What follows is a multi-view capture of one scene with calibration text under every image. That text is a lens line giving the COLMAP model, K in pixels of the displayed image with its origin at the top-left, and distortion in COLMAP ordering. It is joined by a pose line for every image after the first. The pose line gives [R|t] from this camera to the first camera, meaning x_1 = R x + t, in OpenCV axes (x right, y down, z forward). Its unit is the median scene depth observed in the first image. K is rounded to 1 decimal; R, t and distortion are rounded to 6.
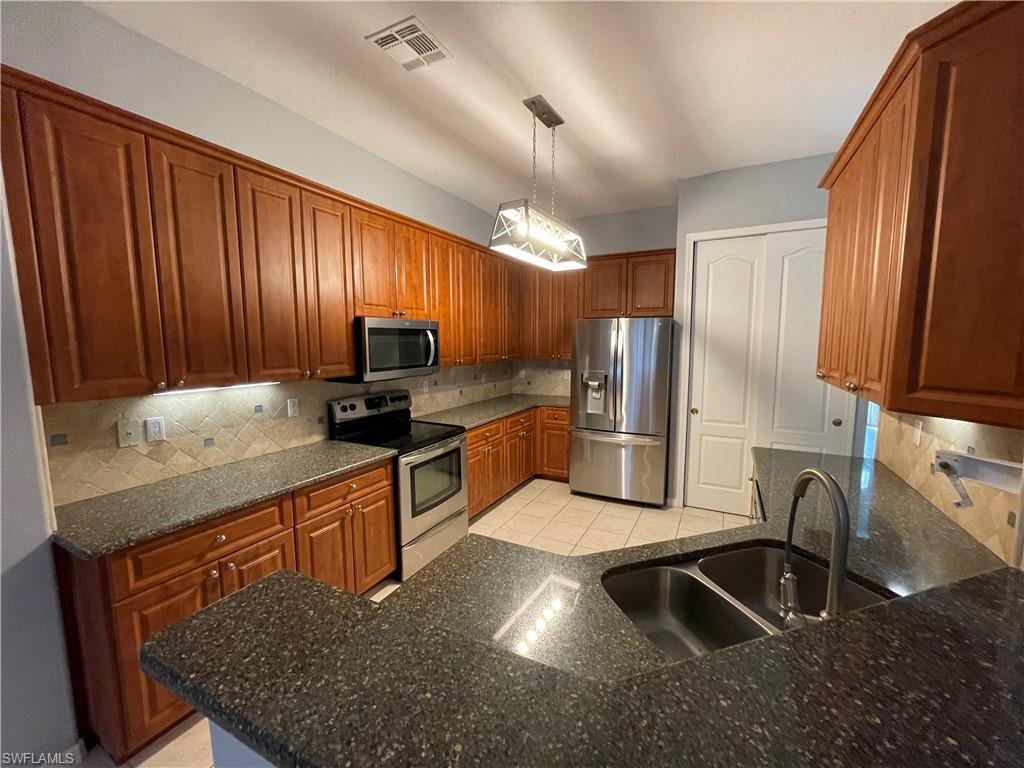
lens RADIAL K [[409.4, 0, 512.0], [0, 409.4, 384.0], [0, 0, 1]] dist [-0.018373, -0.000304]
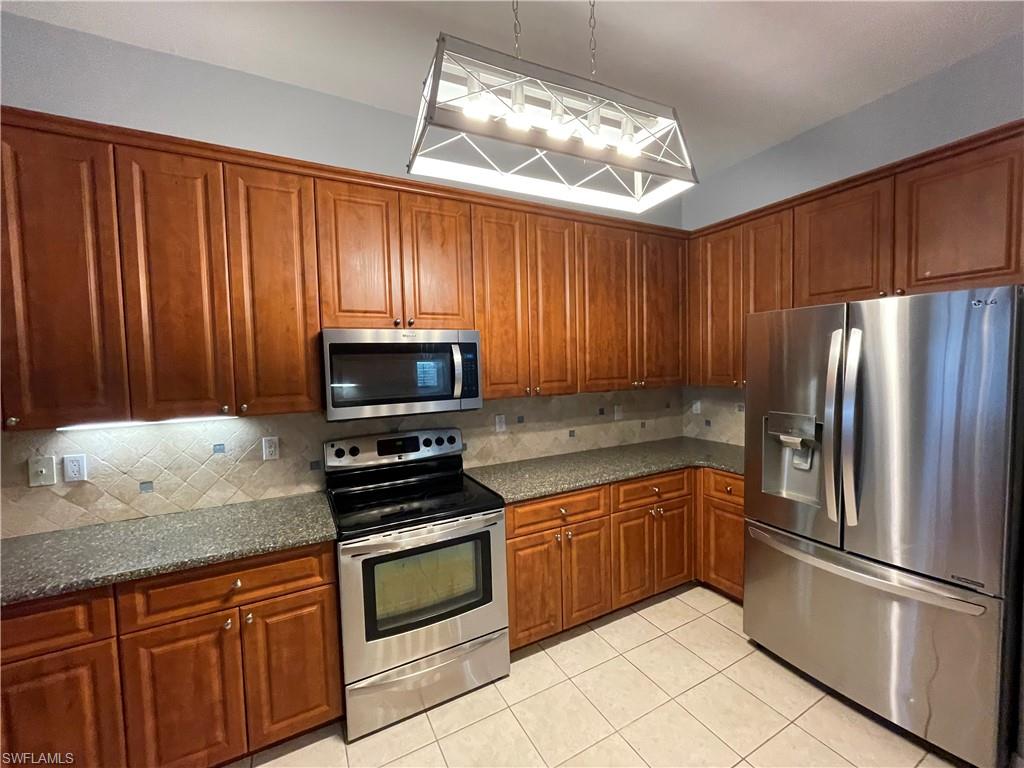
lens RADIAL K [[413.5, 0, 512.0], [0, 413.5, 384.0], [0, 0, 1]] dist [-0.001452, -0.000303]
pose [[0.824883, 0.013645, -0.565138, 0.273811], [-0.038985, 0.998702, -0.032790, -0.052817], [0.563957, 0.049080, 0.824344, 0.536018]]
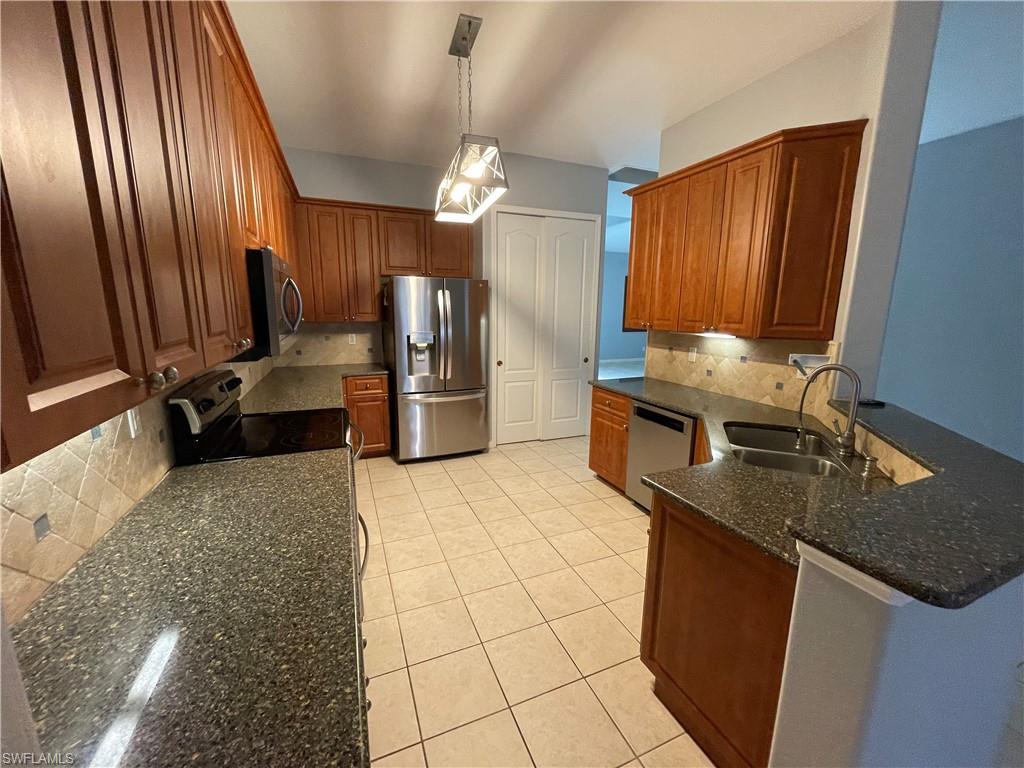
lens RADIAL K [[413.5, 0, 512.0], [0, 413.5, 384.0], [0, 0, 1]] dist [-0.001452, -0.000303]
pose [[0.641112, -0.132829, 0.755865, -0.558447], [0.069341, 0.990905, 0.115319, -0.009889], [-0.764308, -0.021520, 0.644492, 0.278983]]
